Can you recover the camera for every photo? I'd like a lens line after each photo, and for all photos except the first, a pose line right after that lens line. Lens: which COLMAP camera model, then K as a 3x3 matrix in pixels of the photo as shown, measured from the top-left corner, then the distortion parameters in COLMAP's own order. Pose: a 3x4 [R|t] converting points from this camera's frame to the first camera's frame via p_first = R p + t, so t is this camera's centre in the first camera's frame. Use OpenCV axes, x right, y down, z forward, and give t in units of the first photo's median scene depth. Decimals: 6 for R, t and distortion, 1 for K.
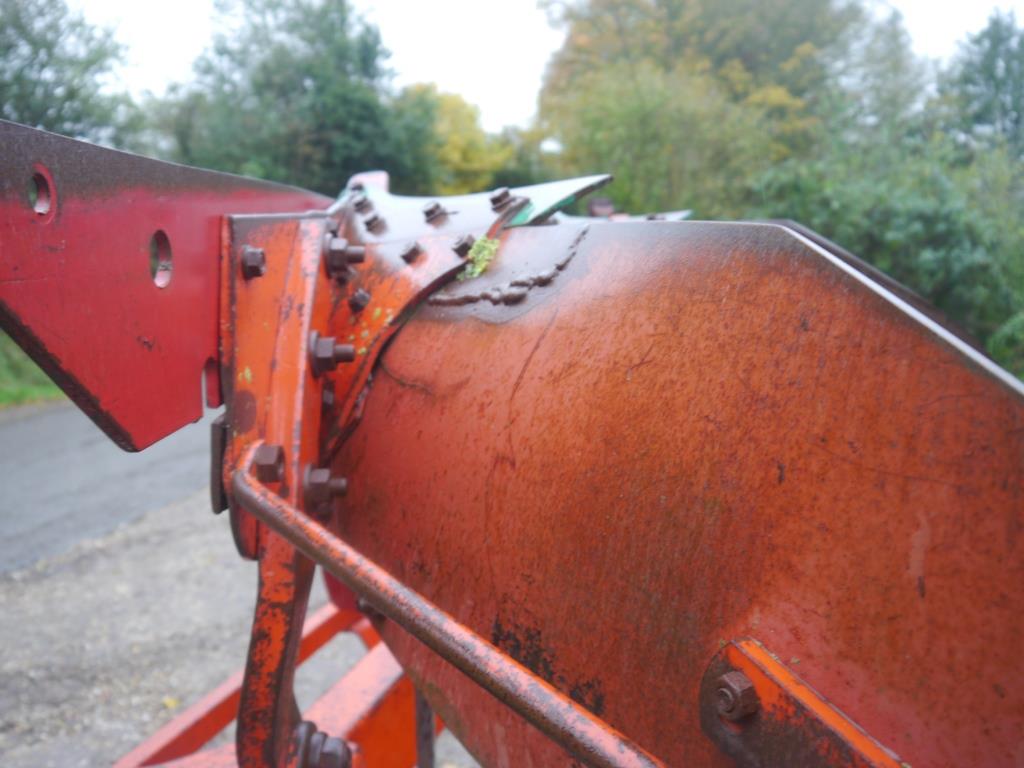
lens RADIAL K [[859.0, 0, 512.0], [0, 859.0, 384.0], [0, 0, 1]] dist [-0.017593, -0.004087]
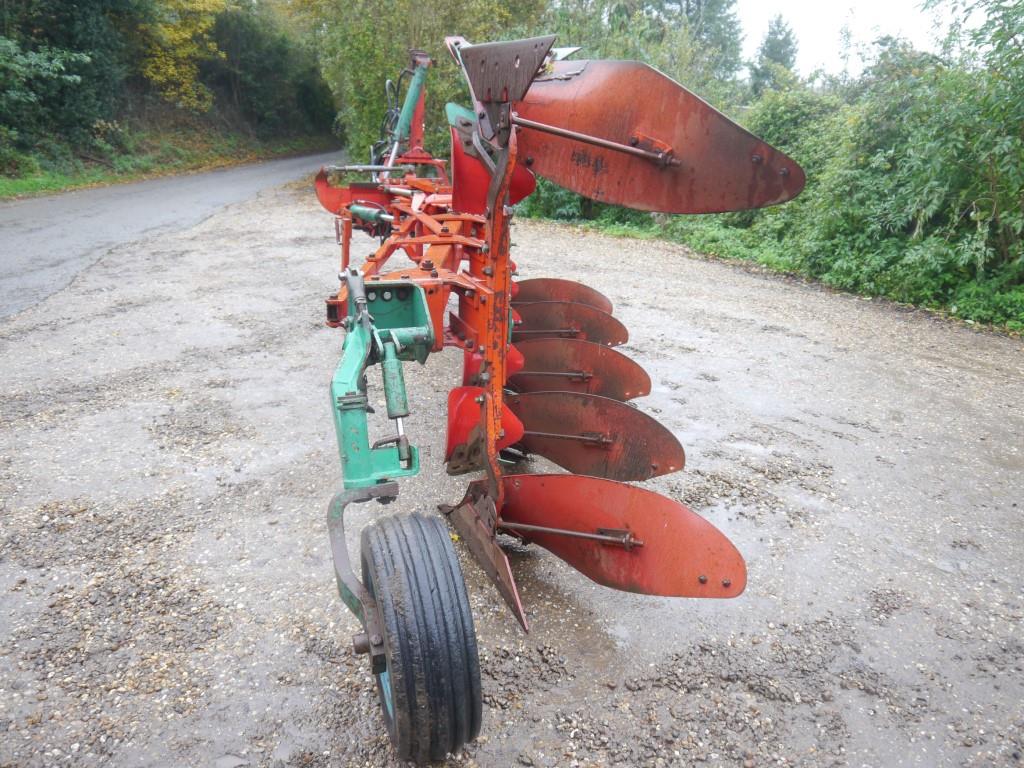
lens RADIAL K [[859.0, 0, 512.0], [0, 859.0, 384.0], [0, 0, 1]] dist [-0.017593, -0.004087]
pose [[0.946752, -0.056277, 0.317006, -0.091336], [0.006162, 0.987592, 0.156921, 0.038967], [-0.321903, -0.146611, 0.935352, -0.164563]]
